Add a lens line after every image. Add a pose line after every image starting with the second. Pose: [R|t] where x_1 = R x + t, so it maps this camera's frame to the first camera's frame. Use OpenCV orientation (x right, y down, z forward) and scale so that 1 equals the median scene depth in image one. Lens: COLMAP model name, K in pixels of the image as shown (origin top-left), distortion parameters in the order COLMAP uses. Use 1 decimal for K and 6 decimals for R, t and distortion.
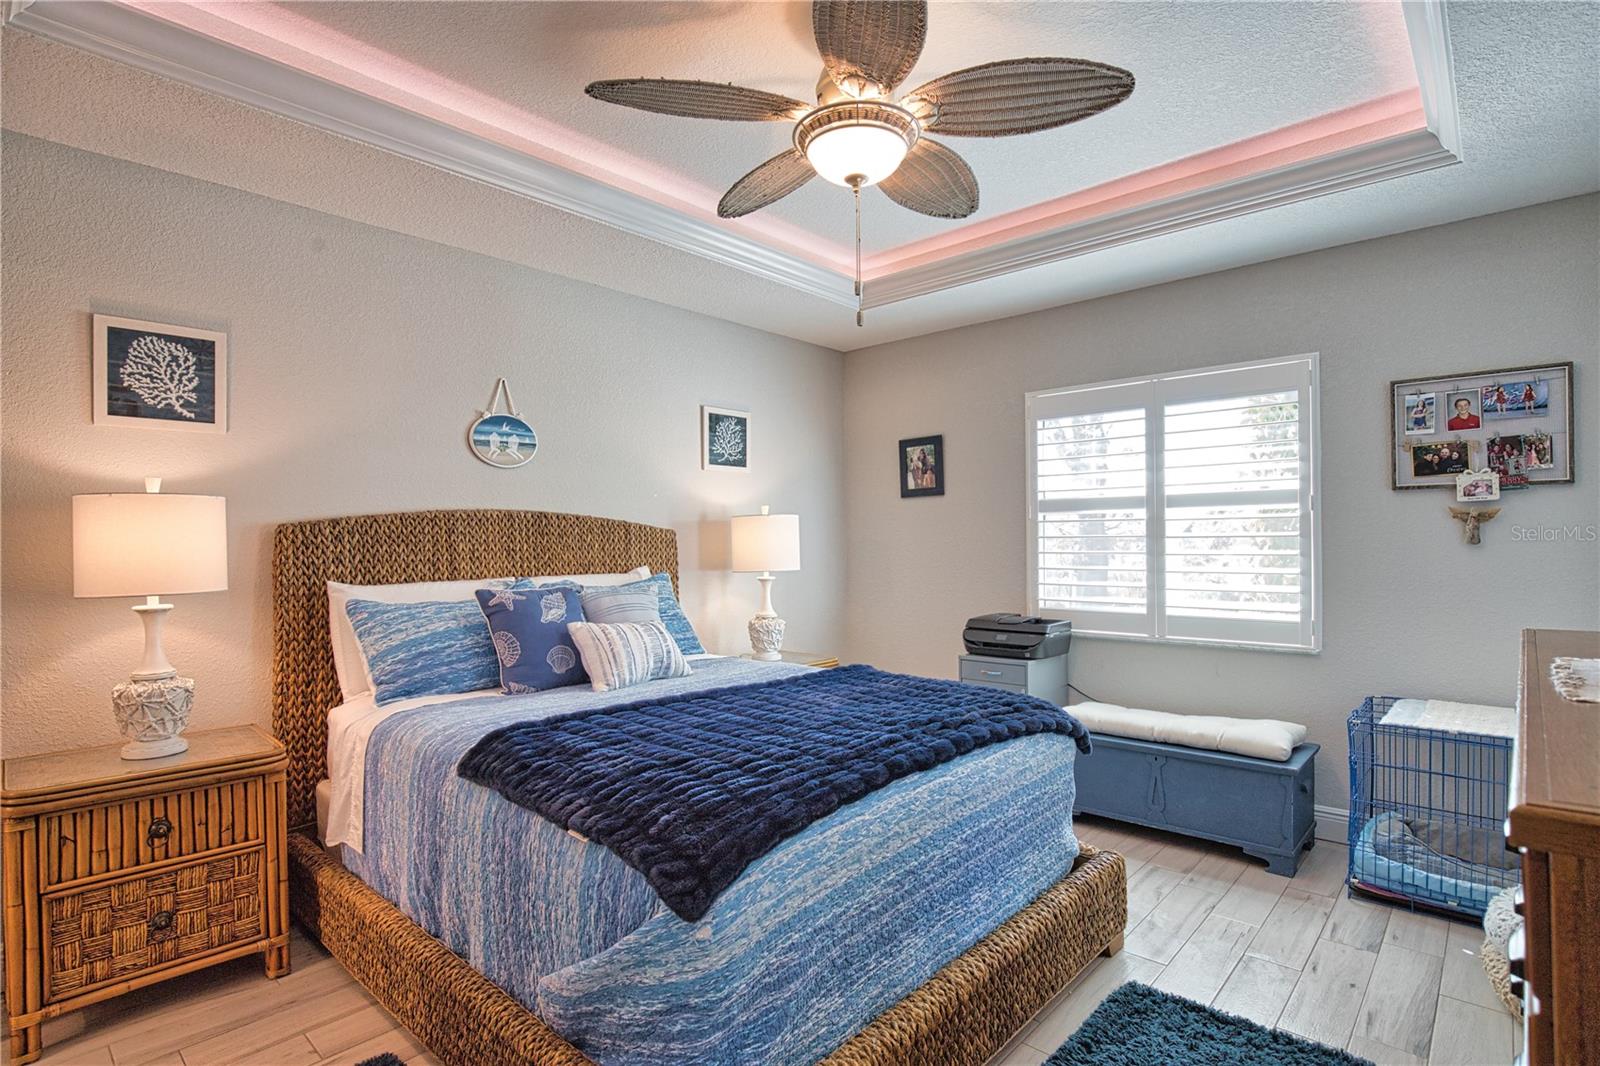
lens RADIAL K [[784.5, 0, 806.9], [0, 784.5, 537.1], [0, 0, 1]] dist [-0.030350, 0.006056]
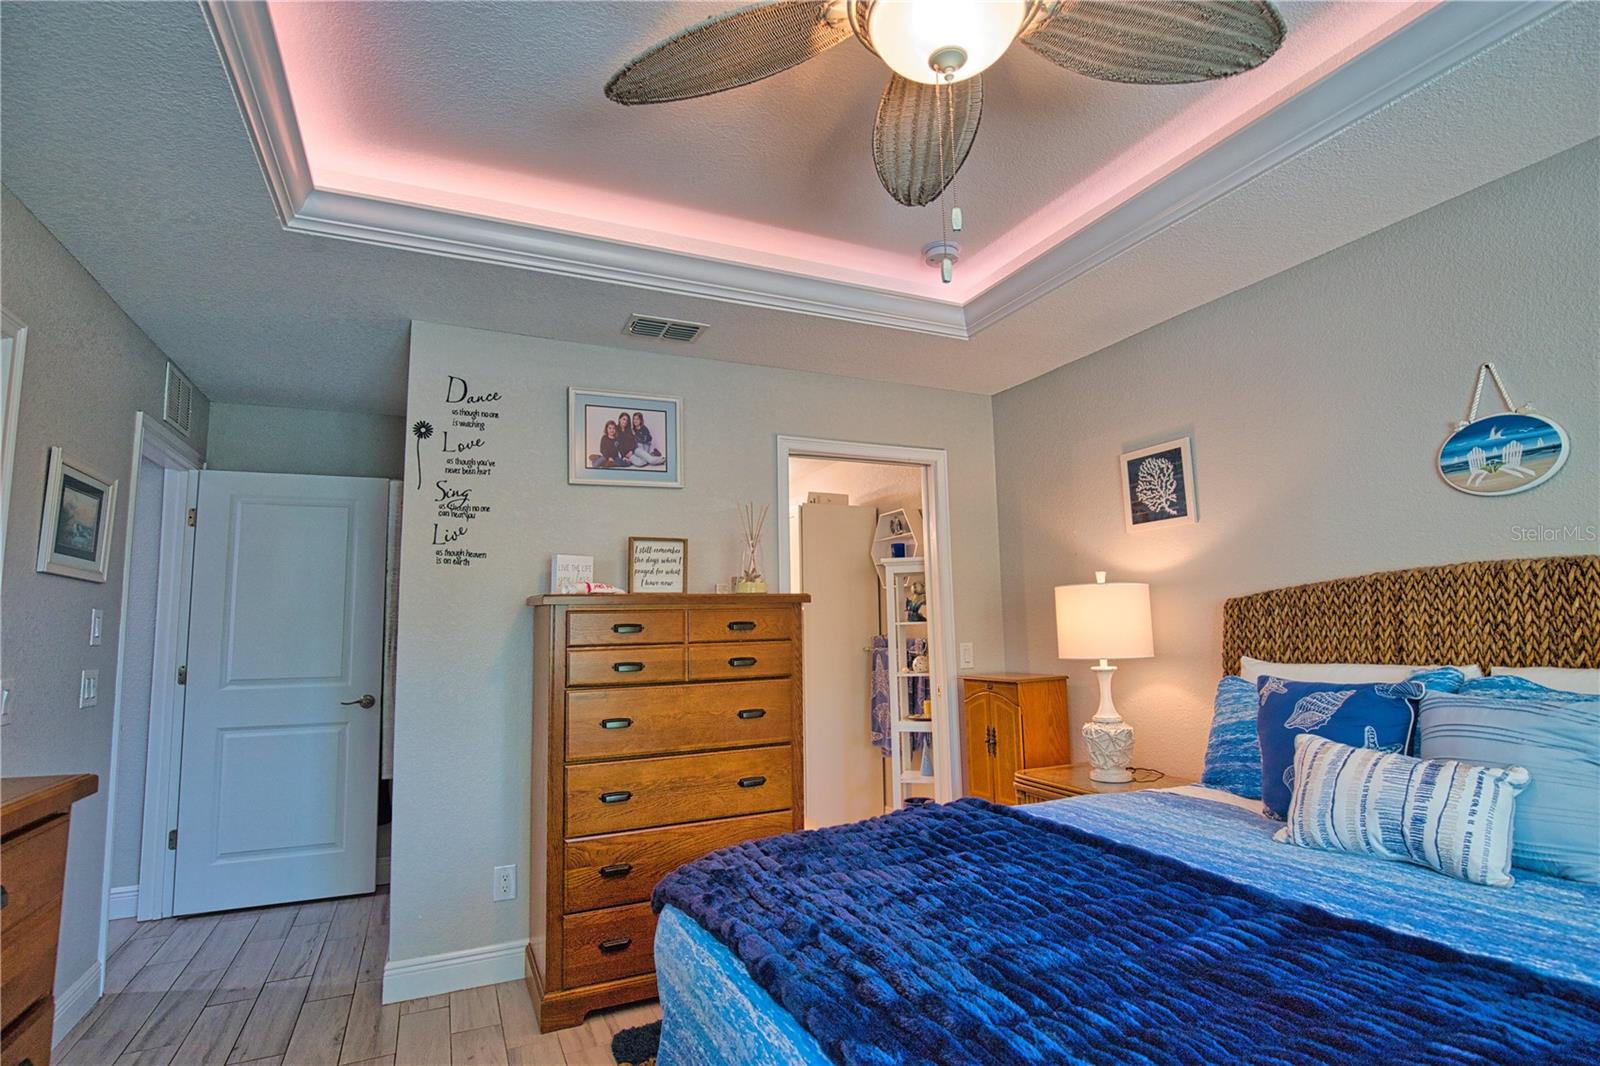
lens RADIAL K [[784.5, 0, 803.1], [0, 784.5, 536.3], [0, 0, 1]] dist [-0.030350, 0.006056]
pose [[-0.379902, -0.090359, -0.920603, 0.499672], [0.032616, 0.993290, -0.110953, -0.003307], [0.924451, -0.072178, -0.374406, 0.828056]]
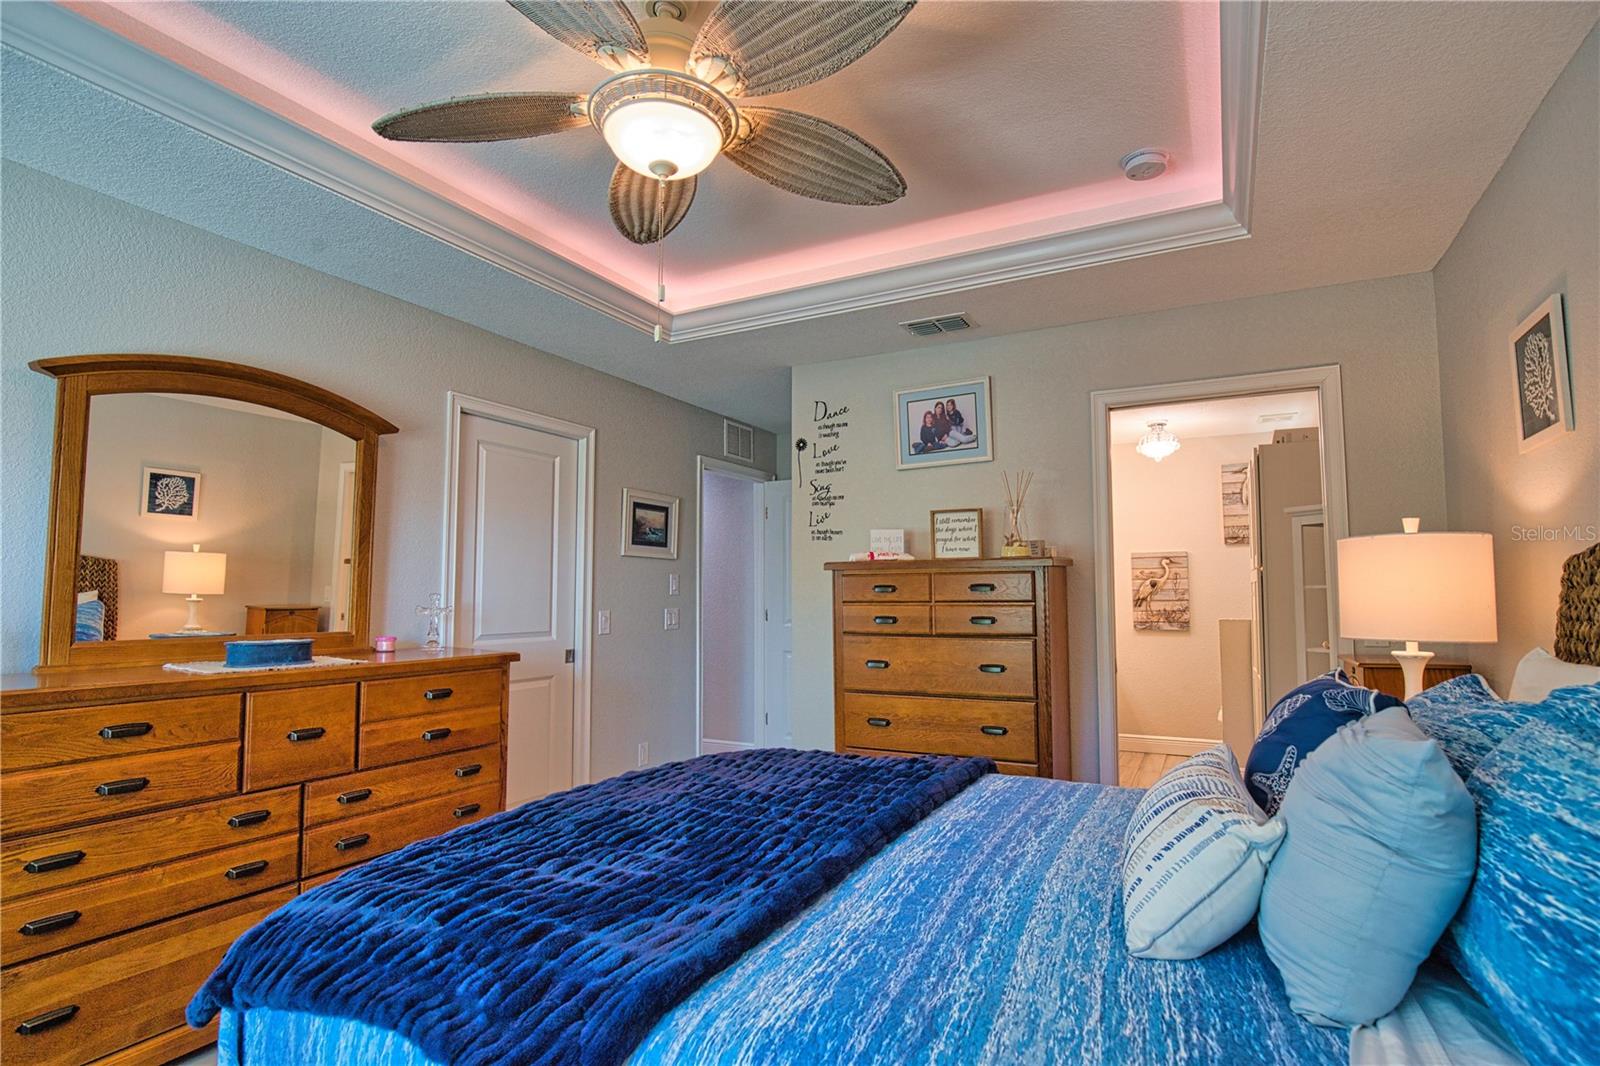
lens RADIAL K [[784.5, 0, 805.3], [0, 784.5, 537.9], [0, 0, 1]] dist [-0.030350, 0.006056]
pose [[-0.967702, -0.006353, -0.252016, 0.094331], [0.013459, 0.996955, -0.076813, 0.008559], [0.251737, -0.077724, -0.964670, 1.390646]]
